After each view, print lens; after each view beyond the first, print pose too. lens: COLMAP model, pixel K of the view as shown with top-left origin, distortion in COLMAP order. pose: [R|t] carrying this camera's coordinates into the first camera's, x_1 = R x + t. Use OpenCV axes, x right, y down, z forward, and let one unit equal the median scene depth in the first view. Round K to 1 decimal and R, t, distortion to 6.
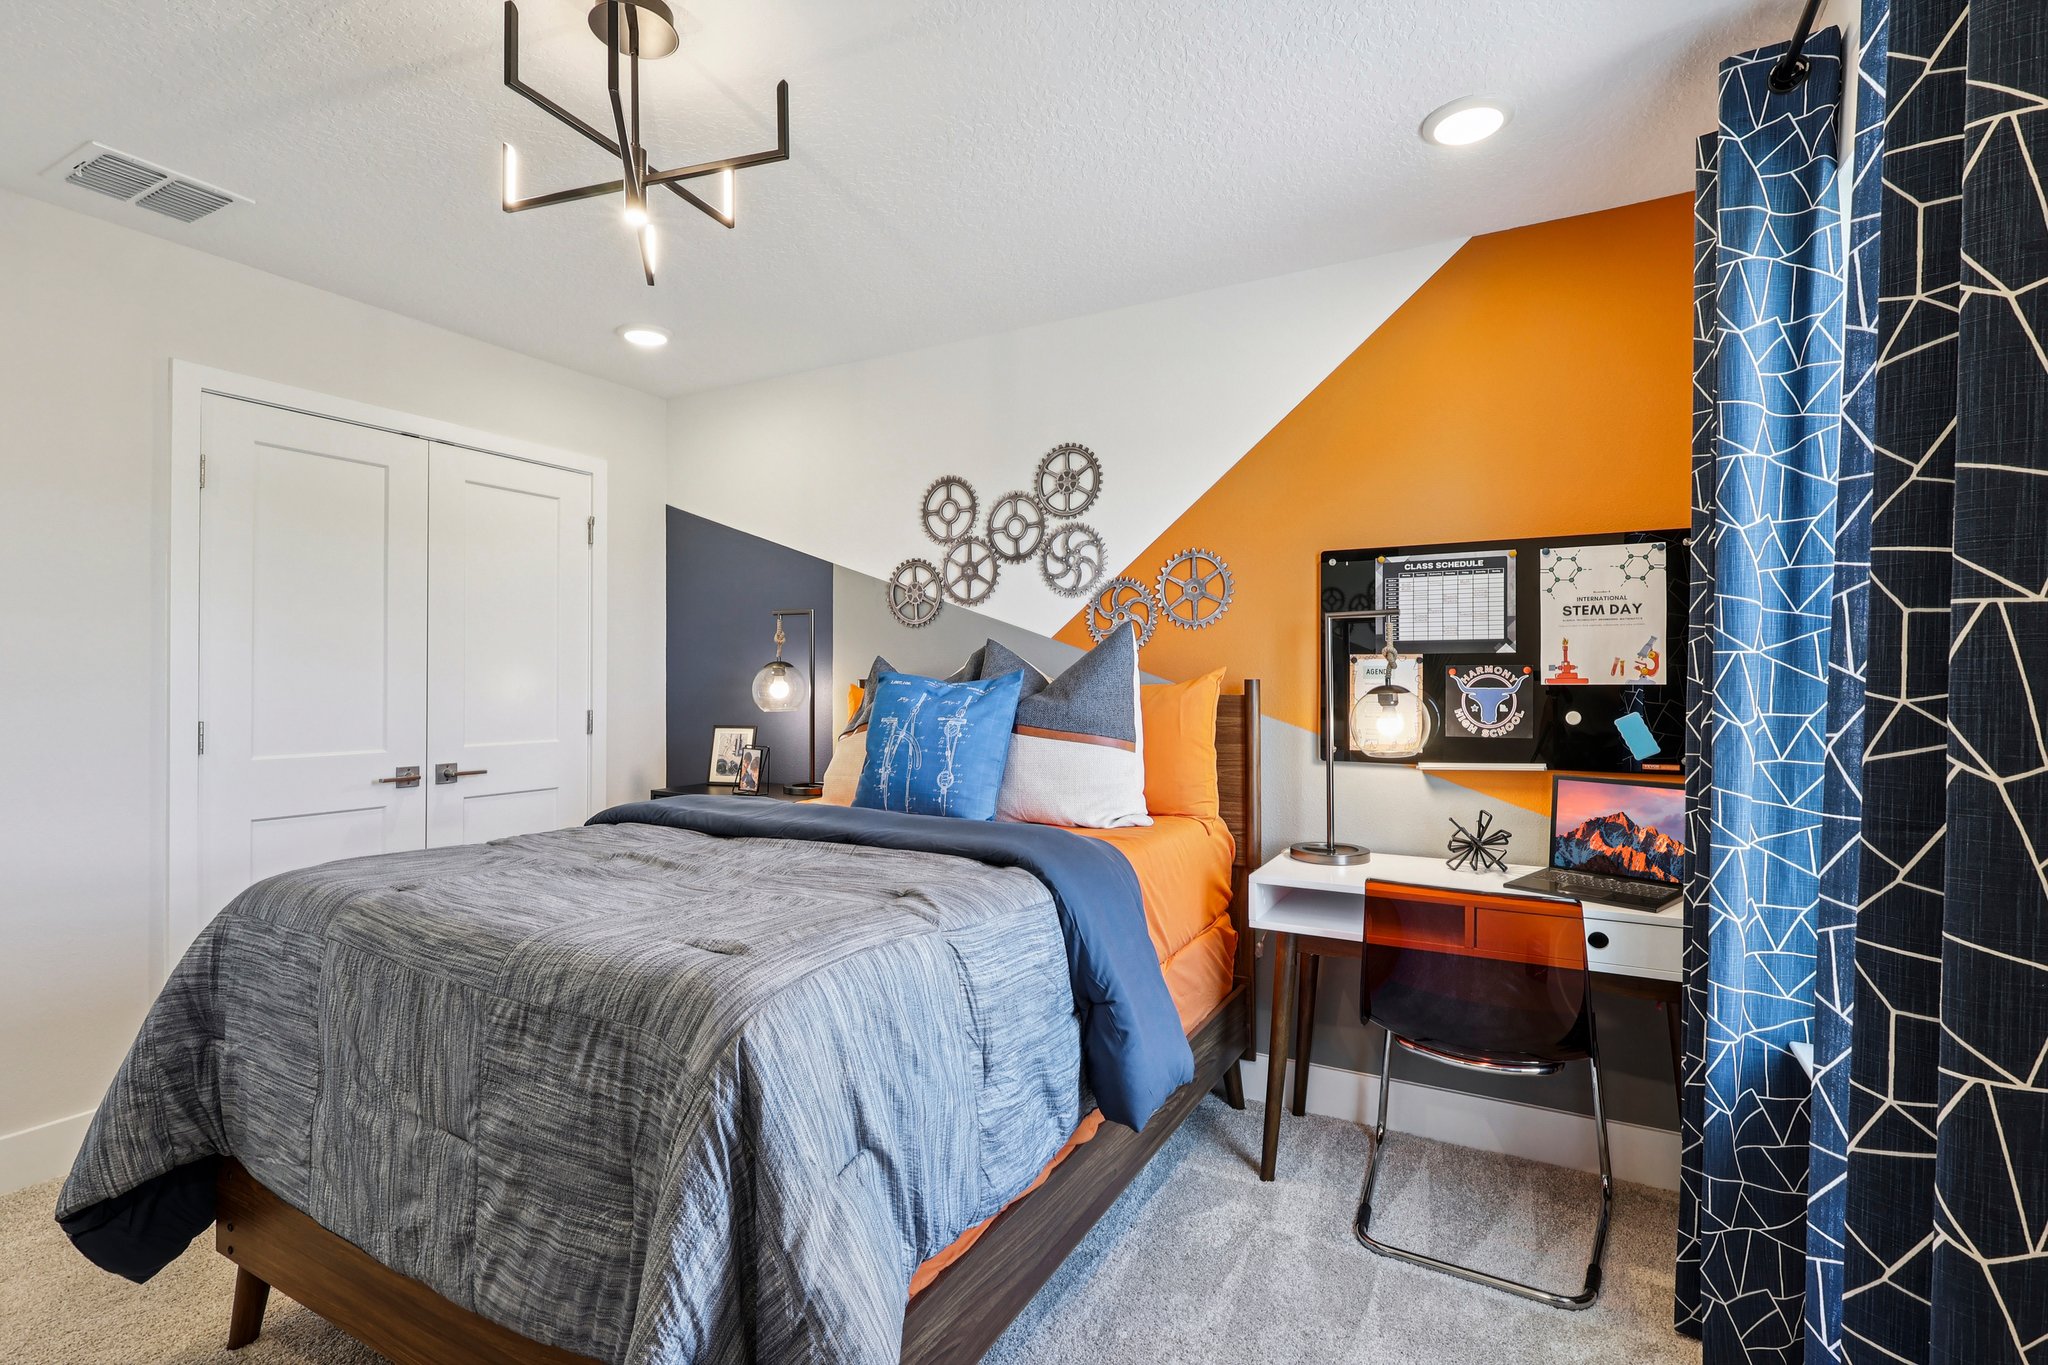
lens RADIAL K [[952.2, 0, 1033.0], [0, 952.2, 677.3], [0, 0, 1]] dist [-0.003349, -0.000047]
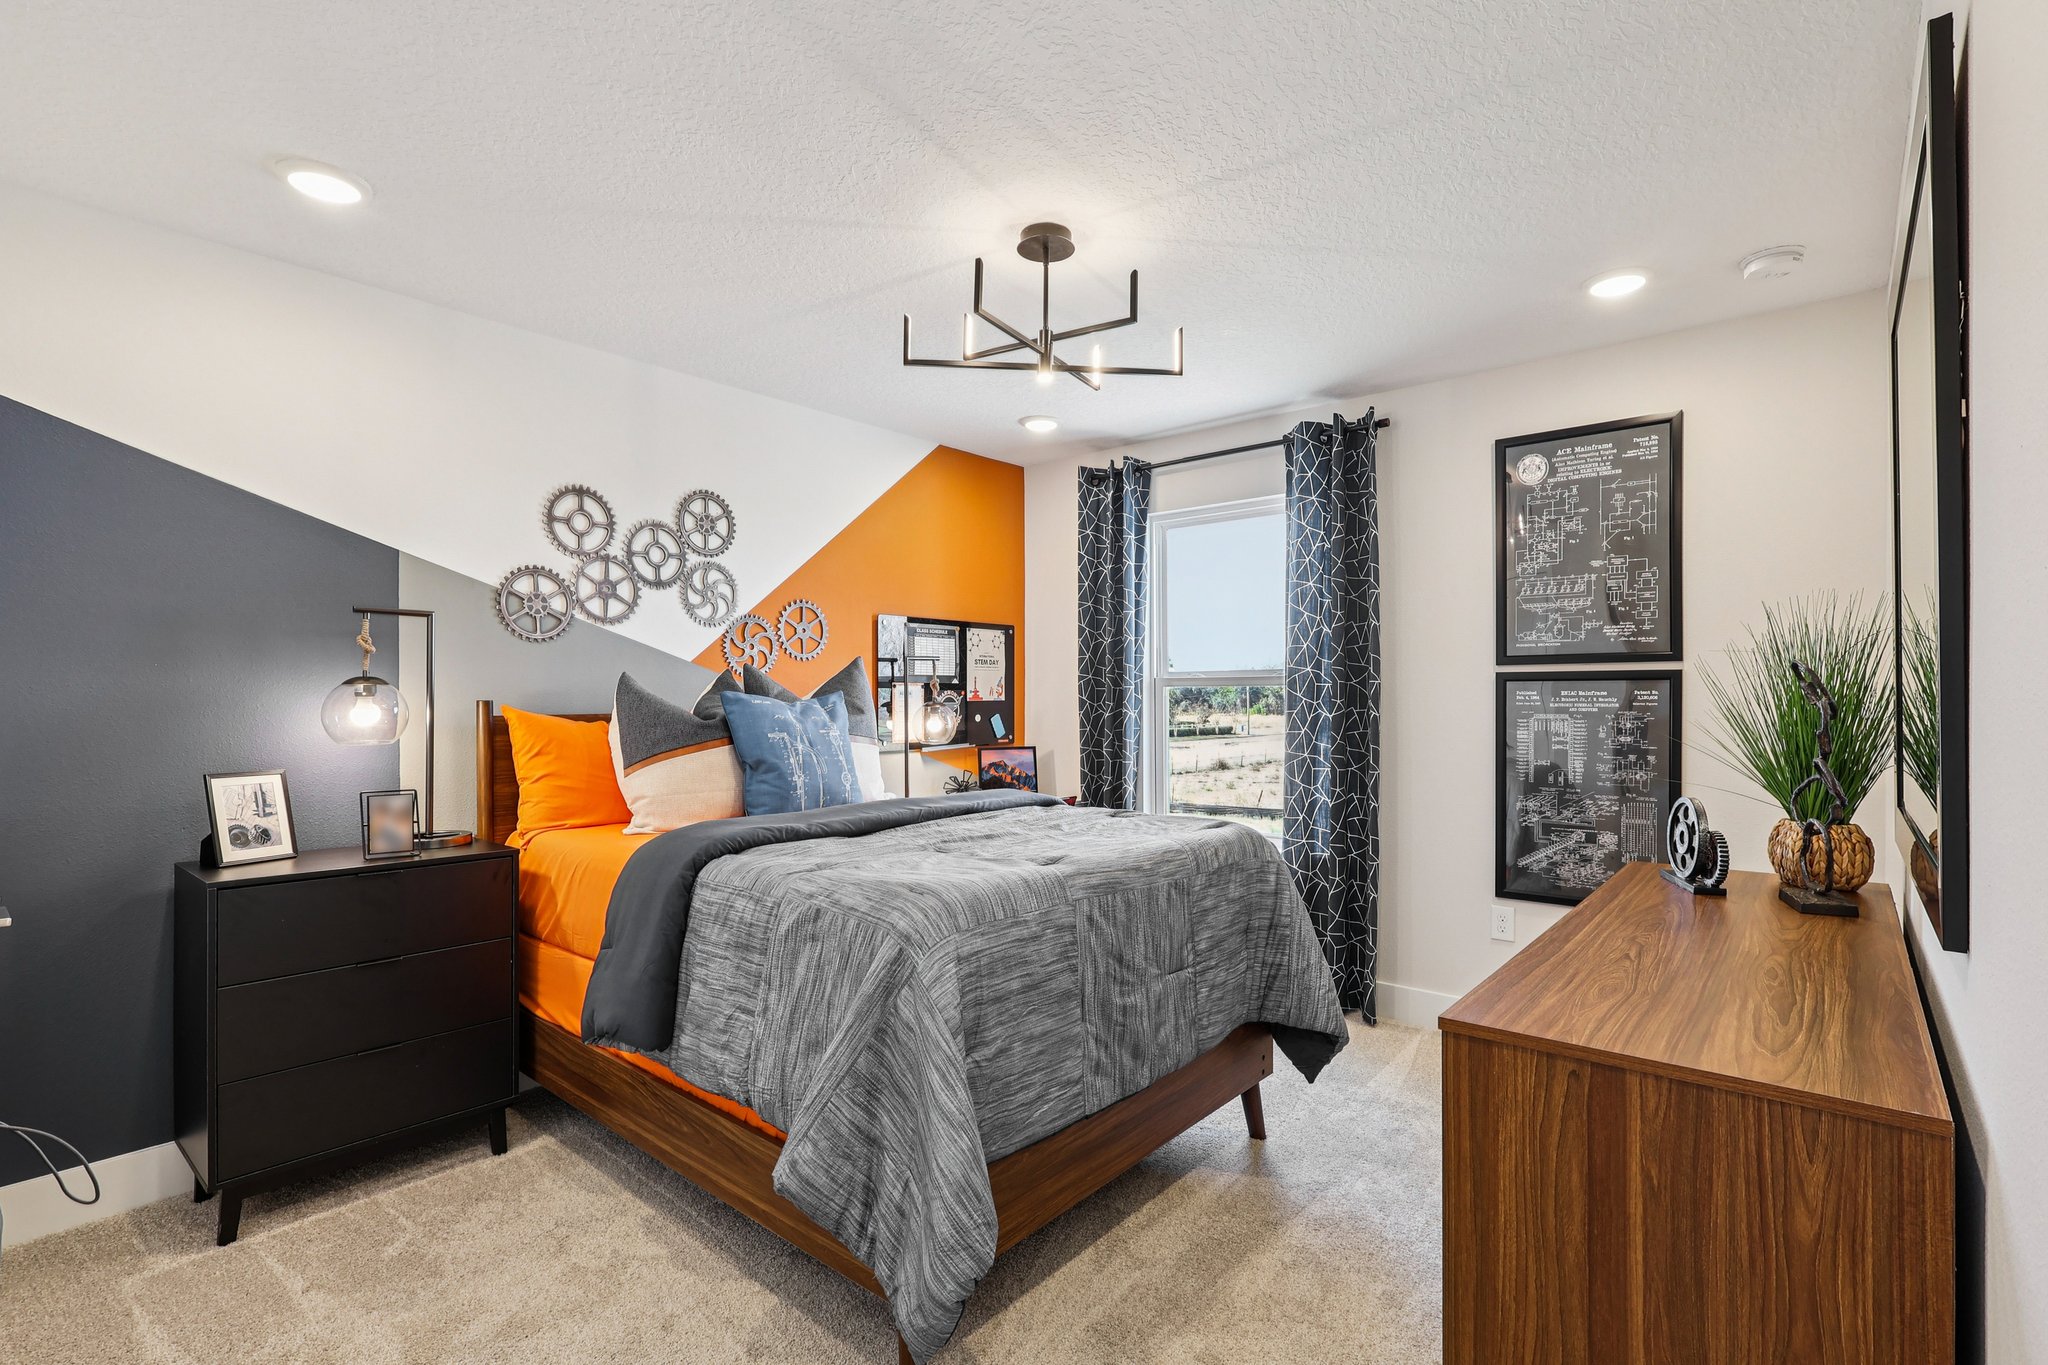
lens RADIAL K [[952.2, 0, 1034.8], [0, 952.2, 693.2], [0, 0, 1]] dist [-0.003349, -0.000047]
pose [[0.201601, 0.002639, 0.979464, -0.970330], [0.001267, 0.999995, -0.002956, -0.000977], [-0.979467, 0.001837, 0.201597, 0.382660]]
